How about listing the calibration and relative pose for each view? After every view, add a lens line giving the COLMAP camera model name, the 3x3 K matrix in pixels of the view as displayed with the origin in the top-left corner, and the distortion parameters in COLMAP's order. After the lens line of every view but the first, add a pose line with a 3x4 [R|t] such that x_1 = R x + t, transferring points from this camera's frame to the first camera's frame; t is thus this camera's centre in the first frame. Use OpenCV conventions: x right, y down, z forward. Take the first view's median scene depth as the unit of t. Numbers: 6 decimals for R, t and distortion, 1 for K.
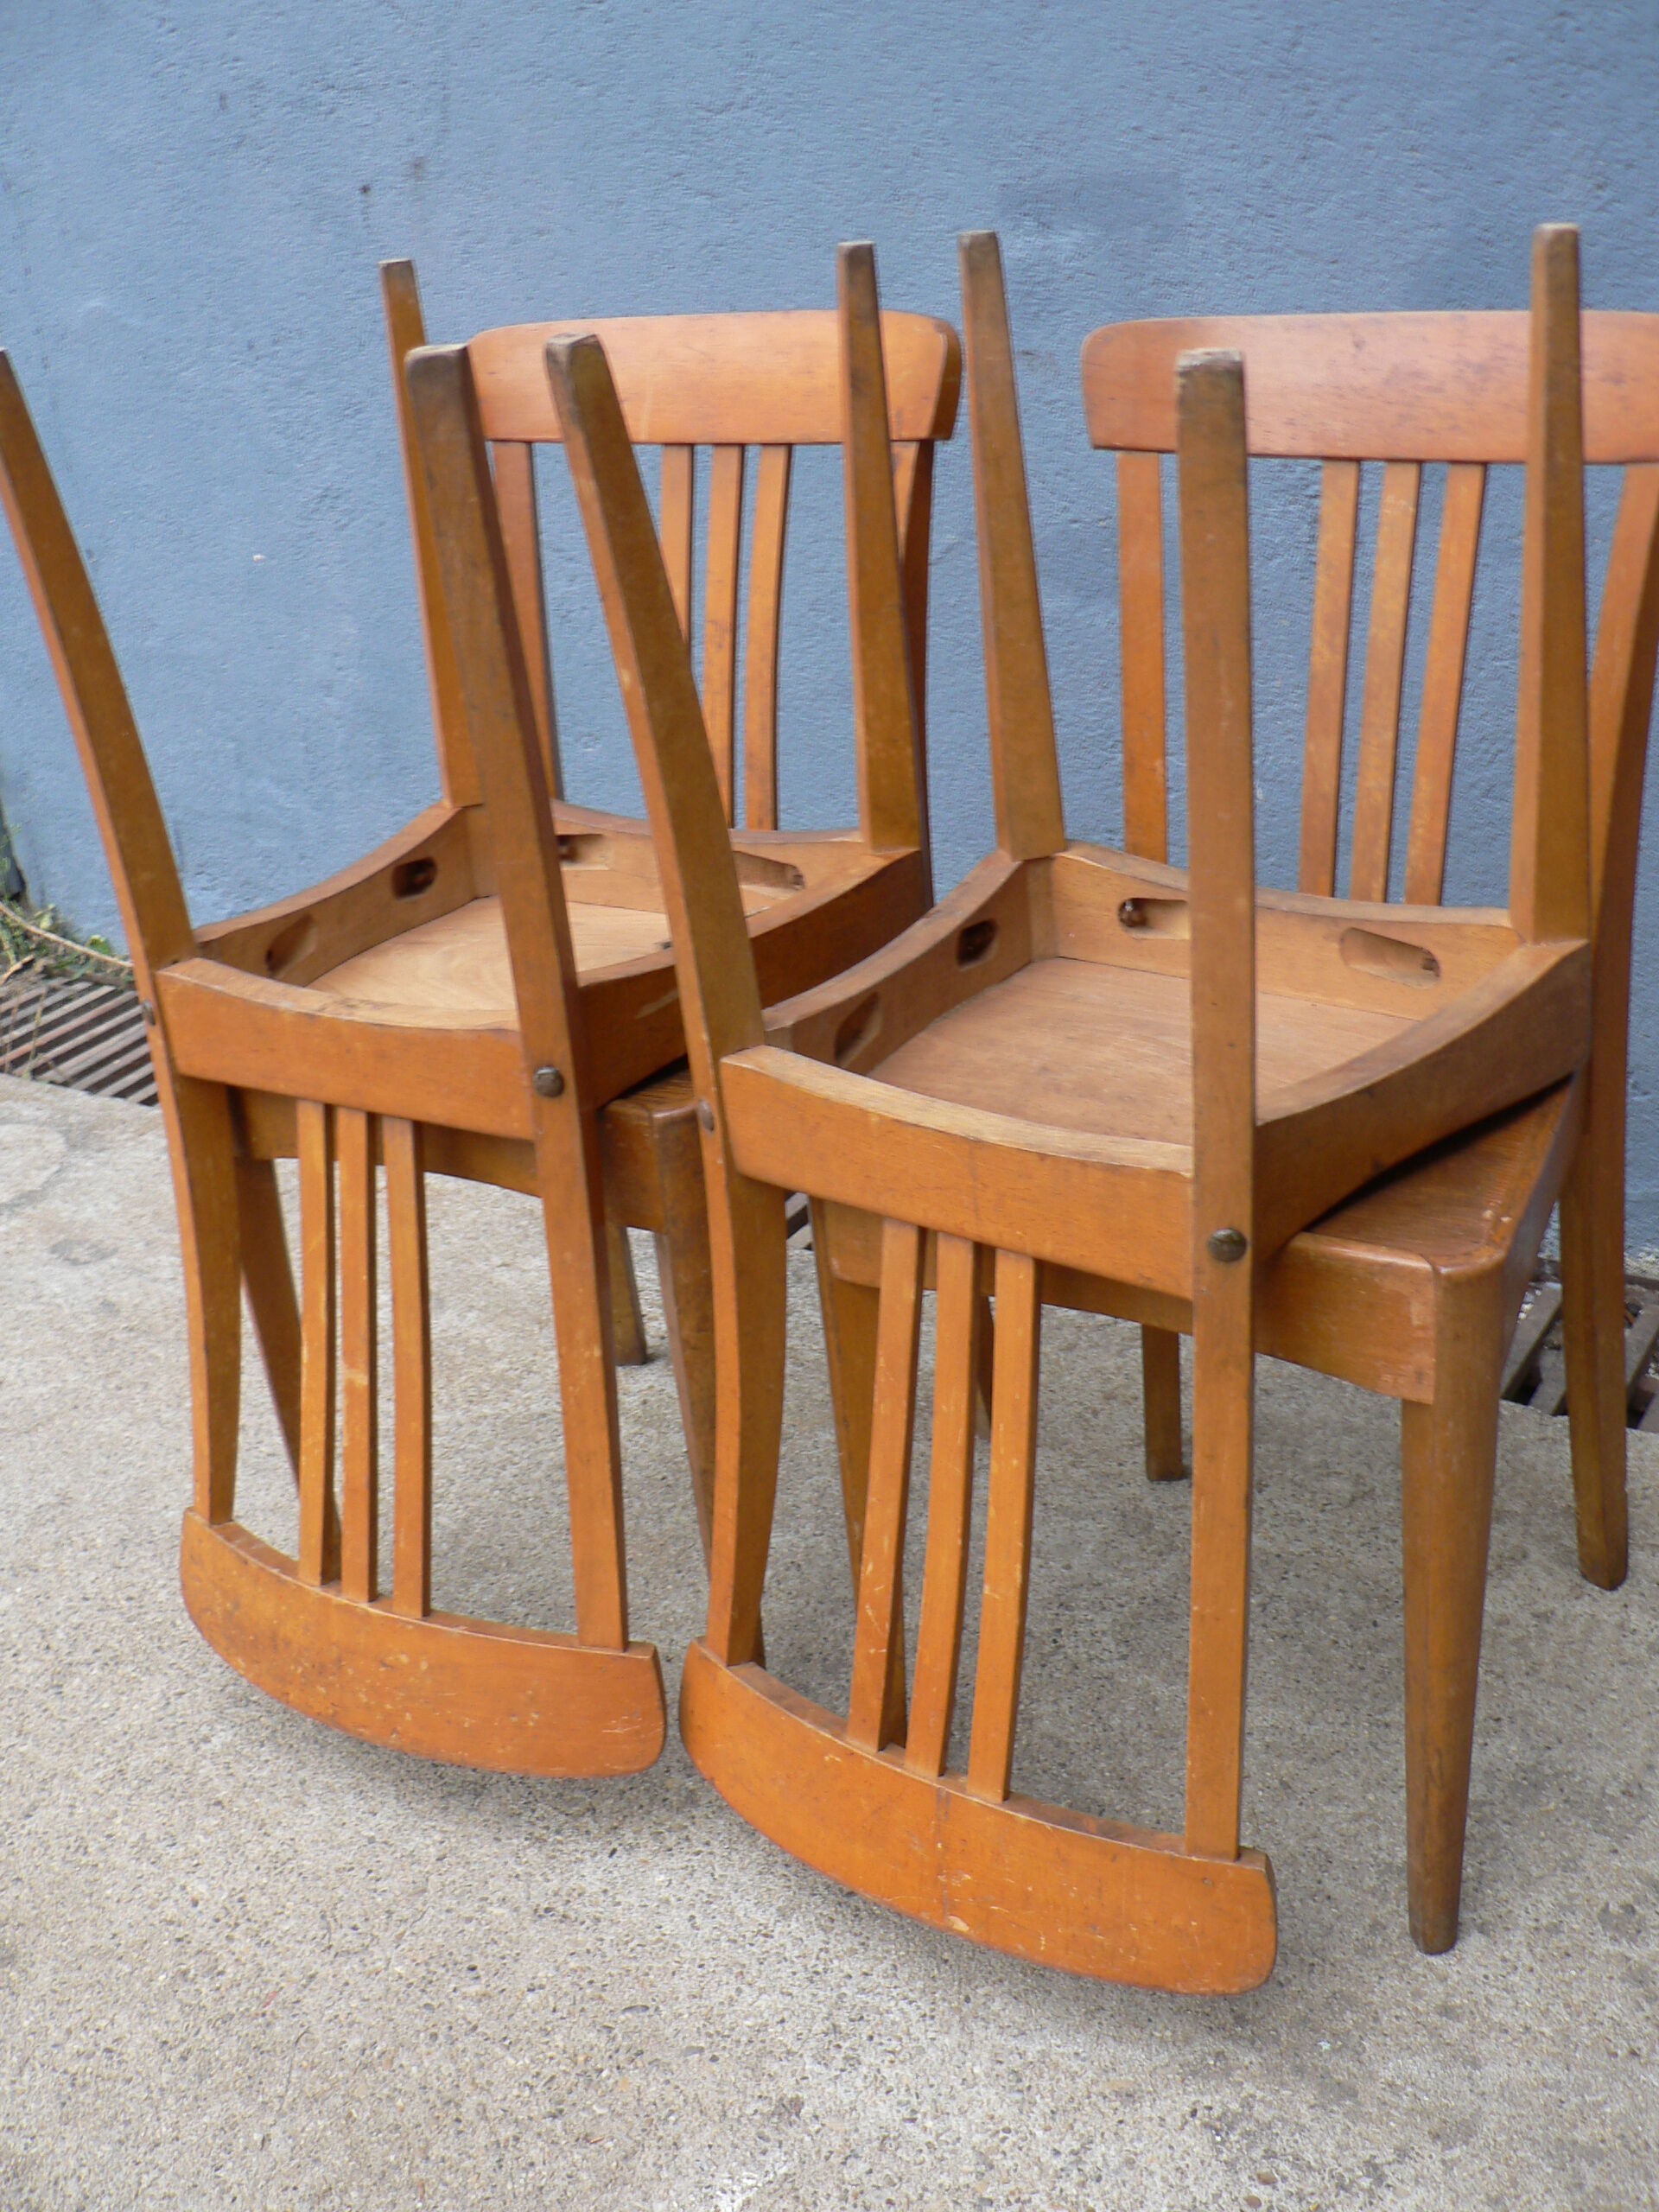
lens RADIAL K [[2463.4, 0, 843.1], [0, 2463.4, 1140.7], [0, 0, 1]] dist [-0.194267, 0.242245]
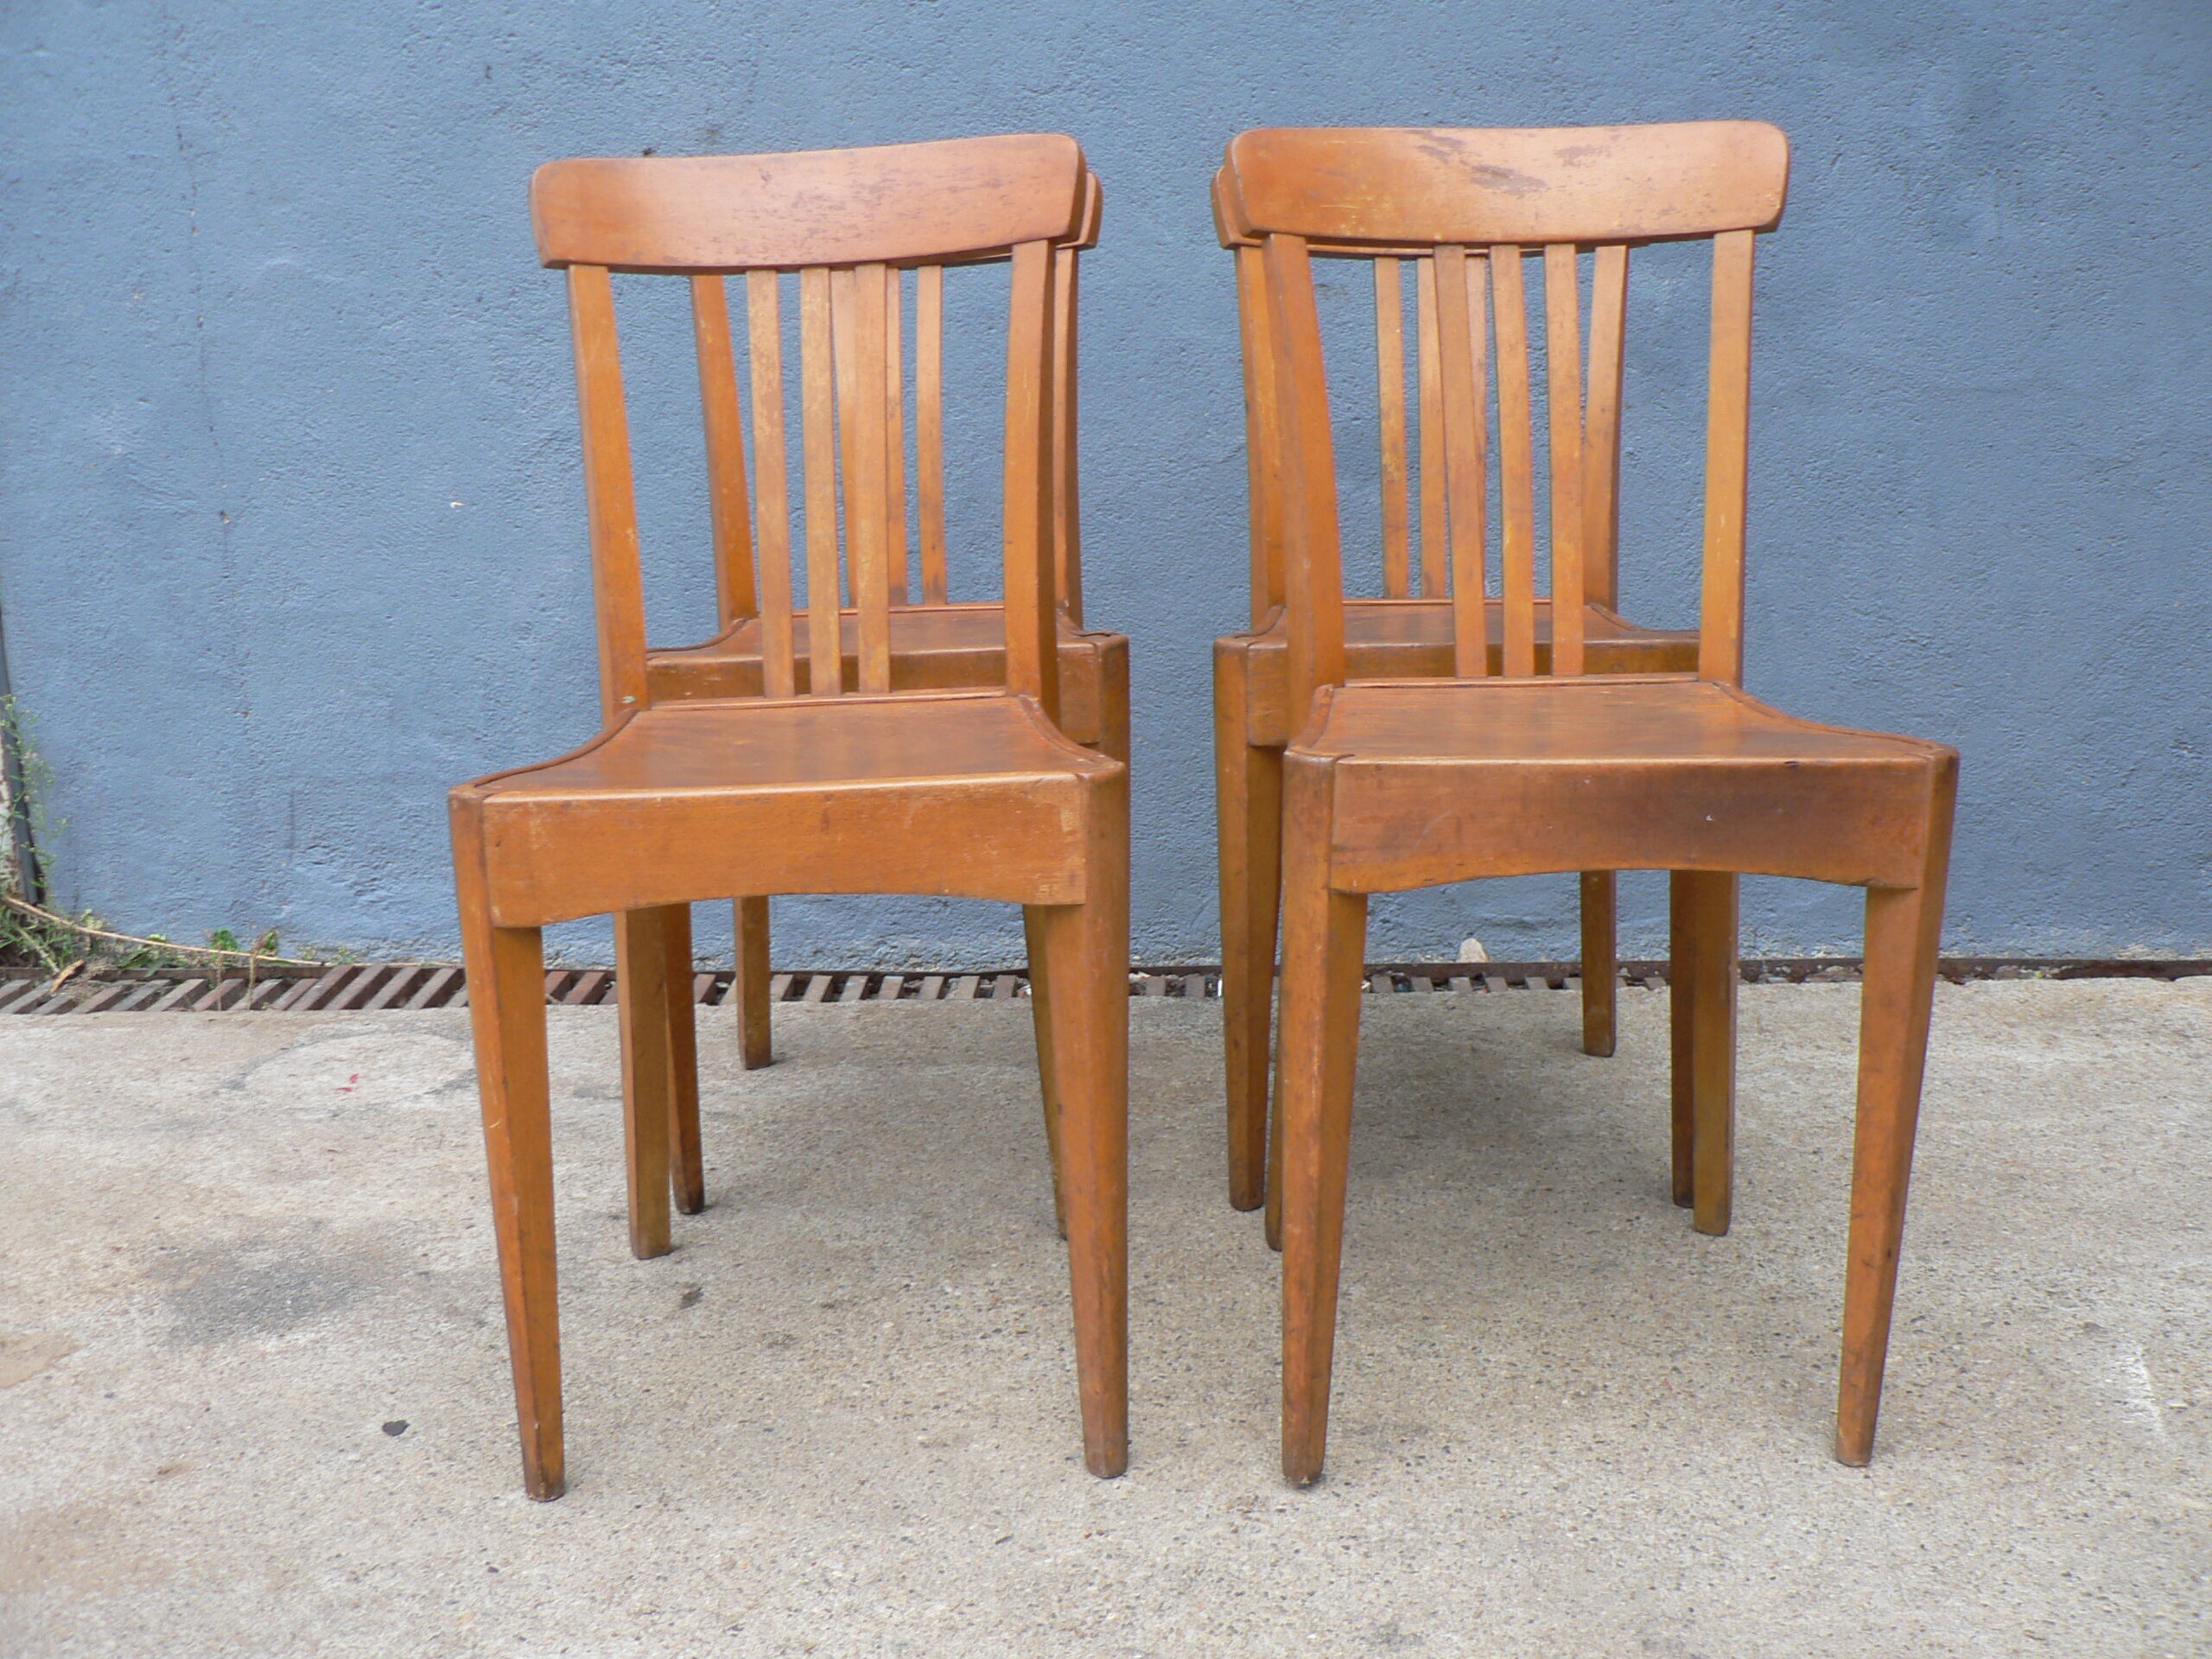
lens RADIAL K [[2423.9, 0, 1096.1], [0, 2423.9, 832.3], [0, 0, 1]] dist [-0.197916, 0.223721]
pose [[0.867253, -0.046477, 0.495694, -0.623186], [0.168924, 0.964042, -0.205154, 0.177495], [-0.468335, 0.261655, 0.843919, 0.064875]]
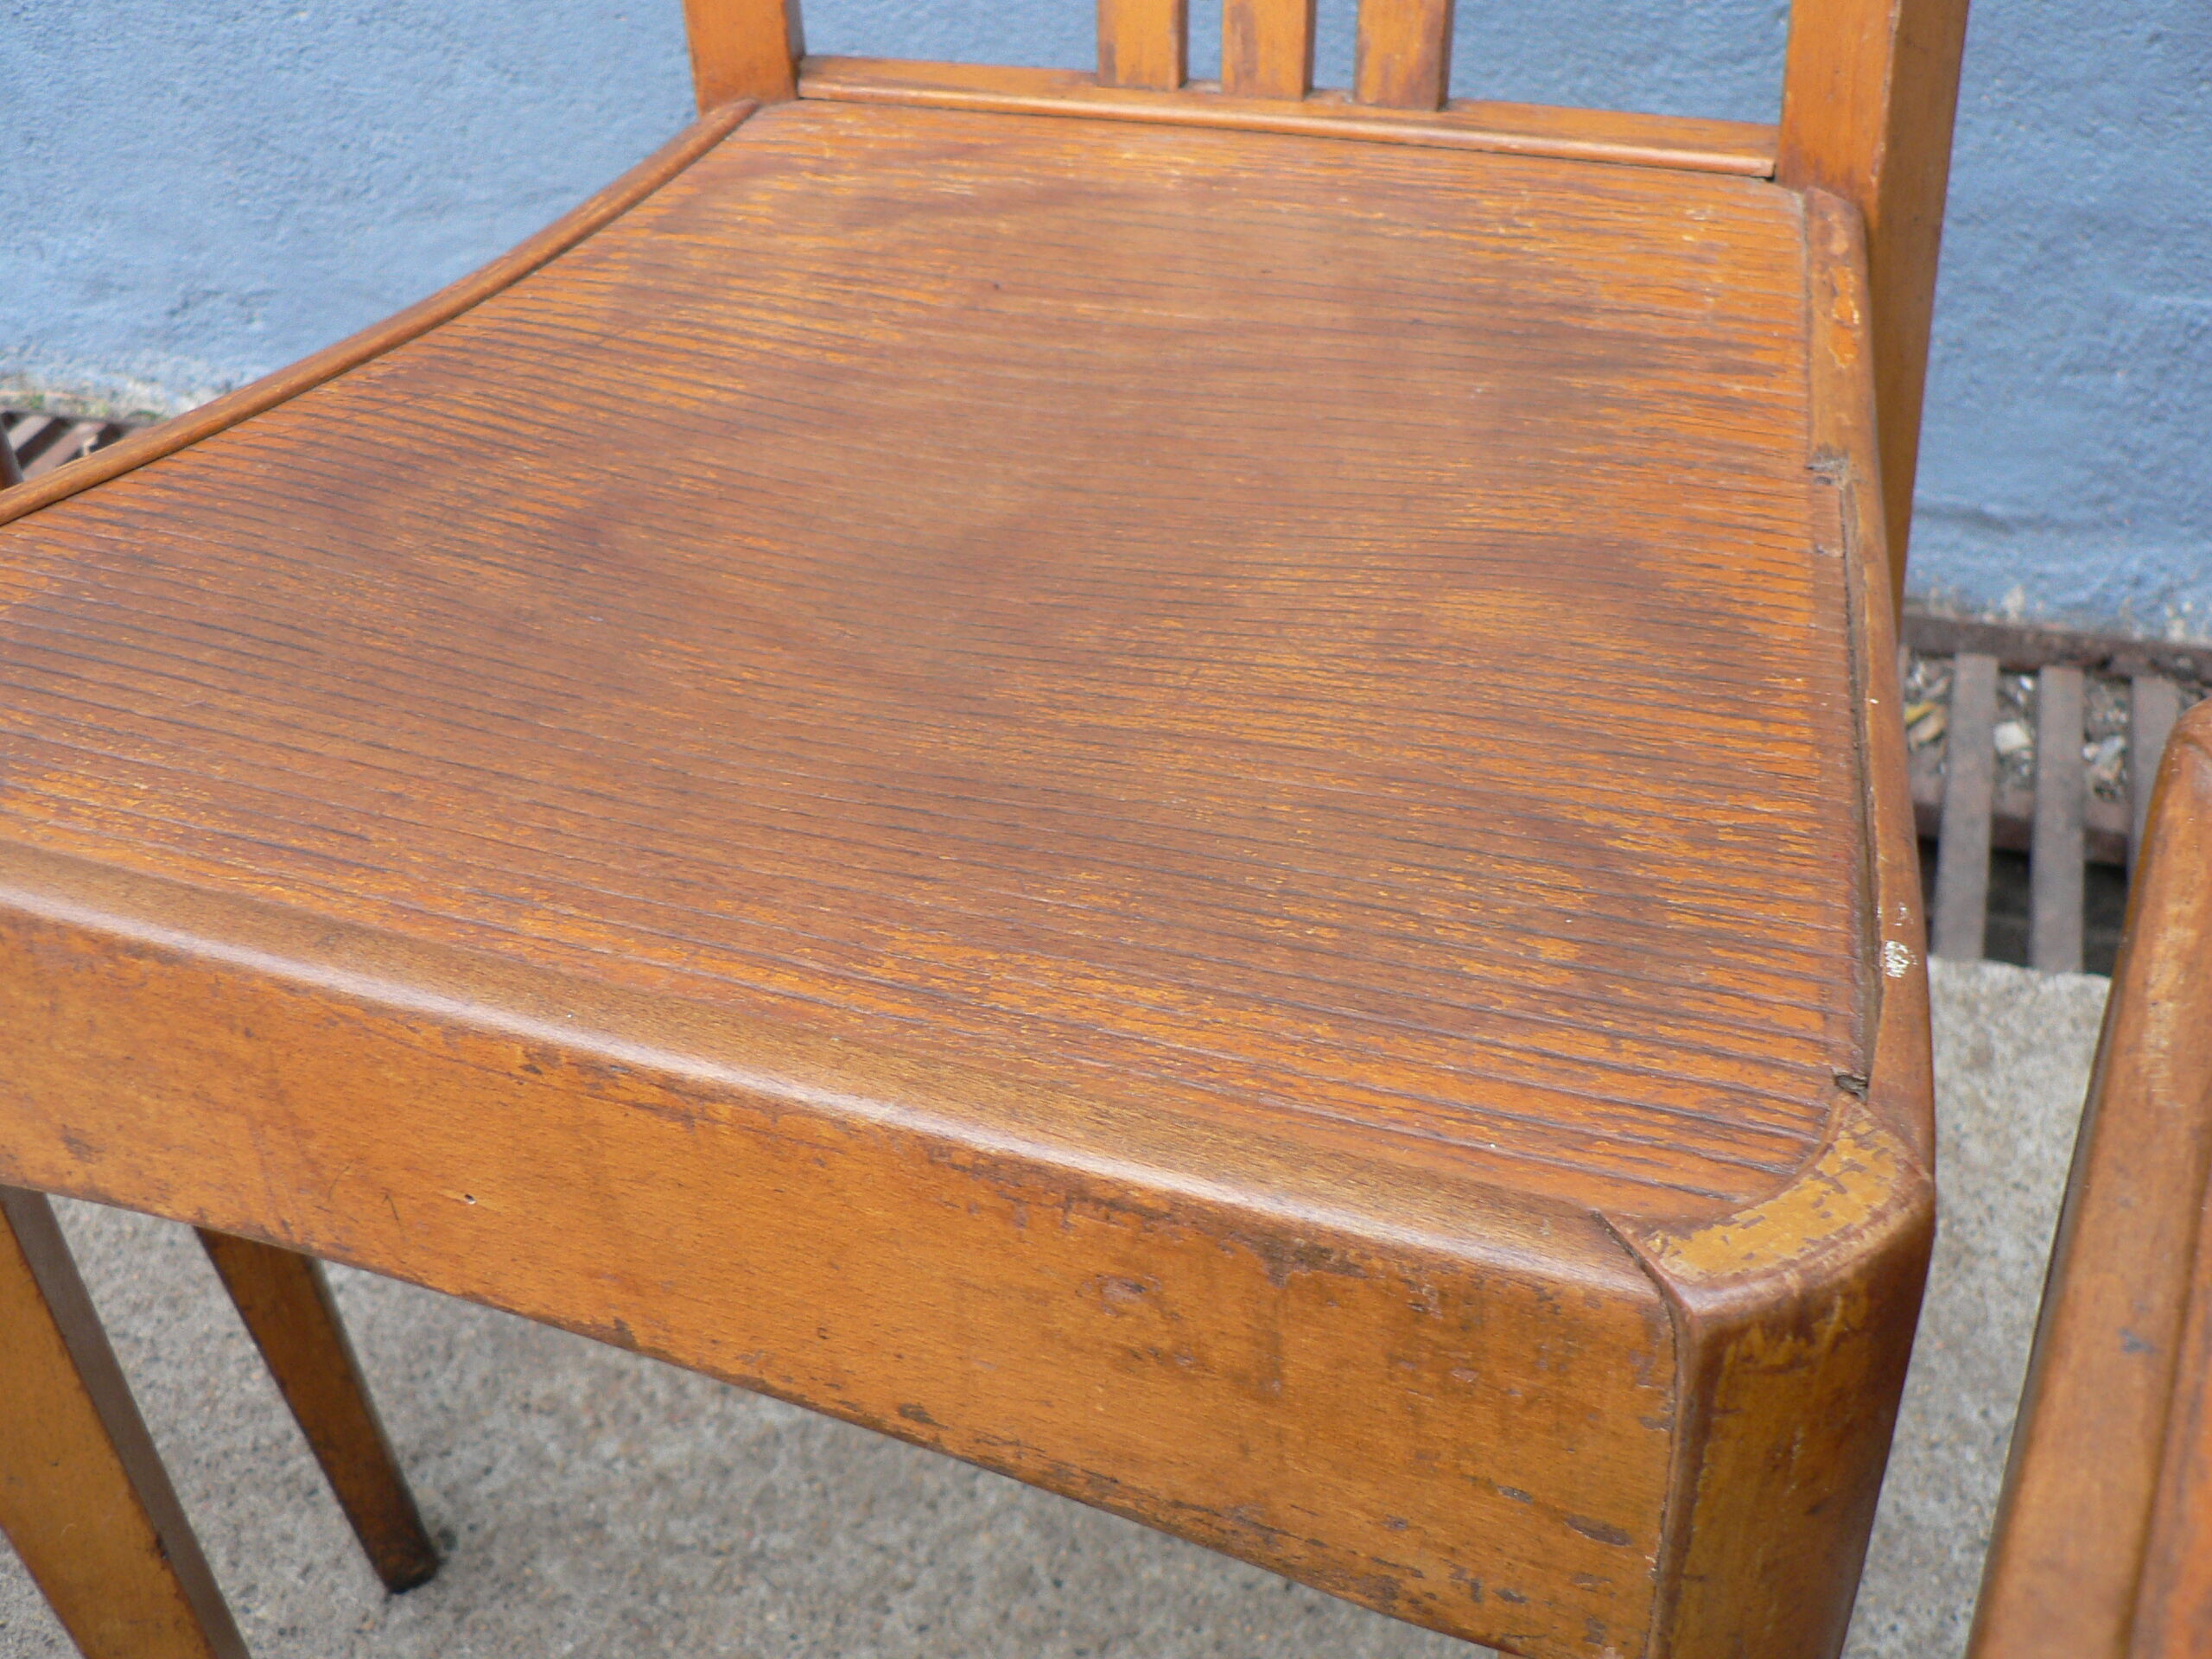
lens RADIAL K [[2428.0, 0, 1106.0], [0, 2428.0, 829.5], [0, 0, 1]] dist [-0.197942, 0.215049]
pose [[0.972843, -0.137426, 0.186252, -0.131228], [0.098622, 0.974076, 0.203591, -0.058885], [-0.209402, -0.179693, 0.961177, 0.517750]]
